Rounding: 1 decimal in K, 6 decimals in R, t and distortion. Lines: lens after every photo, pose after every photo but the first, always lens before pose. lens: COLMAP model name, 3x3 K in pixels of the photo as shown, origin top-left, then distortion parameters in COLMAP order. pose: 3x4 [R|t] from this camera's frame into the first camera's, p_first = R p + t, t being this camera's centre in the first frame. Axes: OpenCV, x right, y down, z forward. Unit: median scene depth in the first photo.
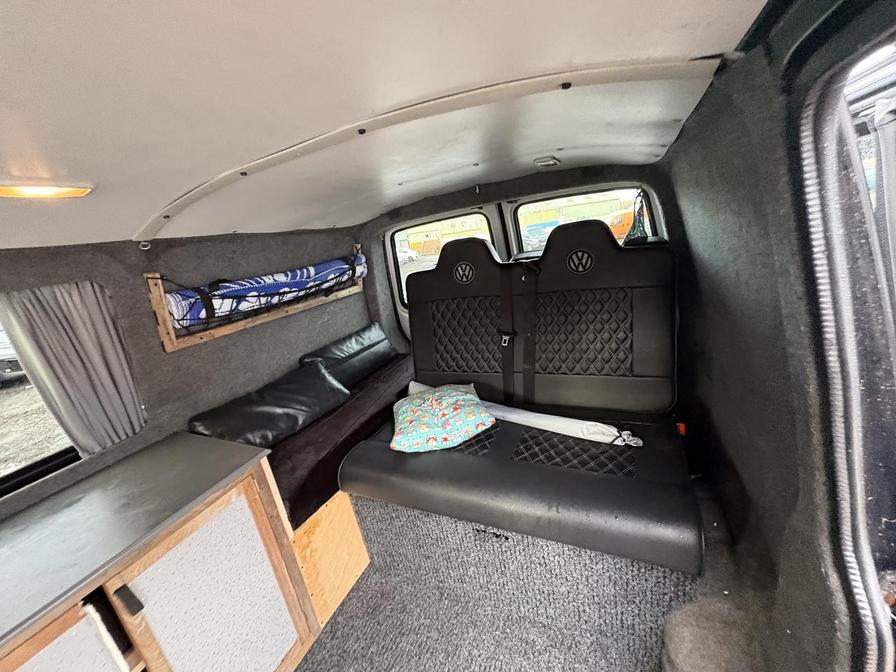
lens RADIAL K [[355.5, 0, 448.0], [0, 355.5, 336.0], [0, 0, 1]] dist [-0.000358, 0.000032]
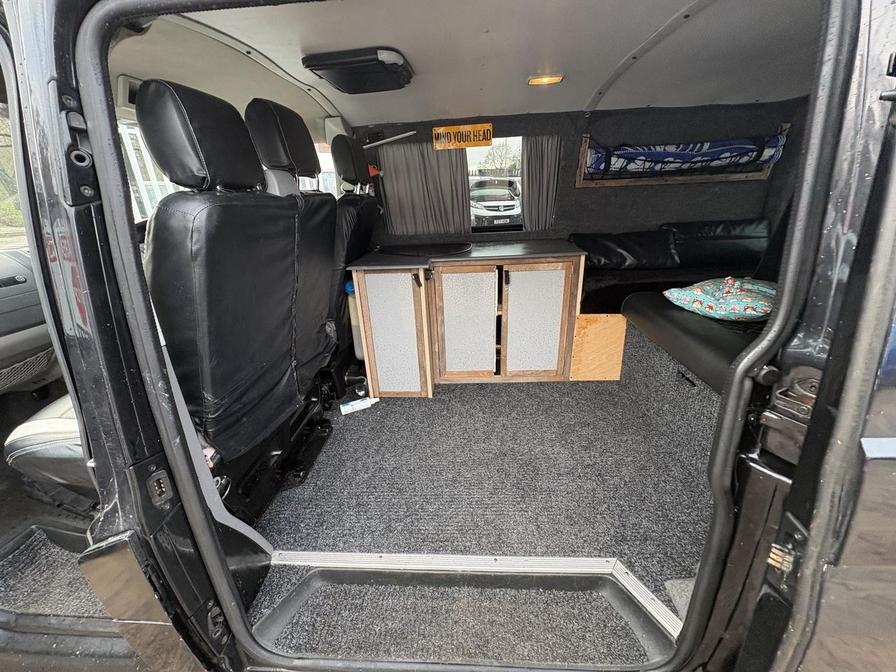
lens RADIAL K [[355.5, 0, 448.0], [0, 355.5, 336.0], [0, 0, 1]] dist [-0.000358, 0.000032]
pose [[0.386581, 0.480605, -0.787131, 0.560247], [-0.271801, 0.874949, 0.400736, 0.132521], [0.881294, 0.059026, 0.468867, -0.244029]]
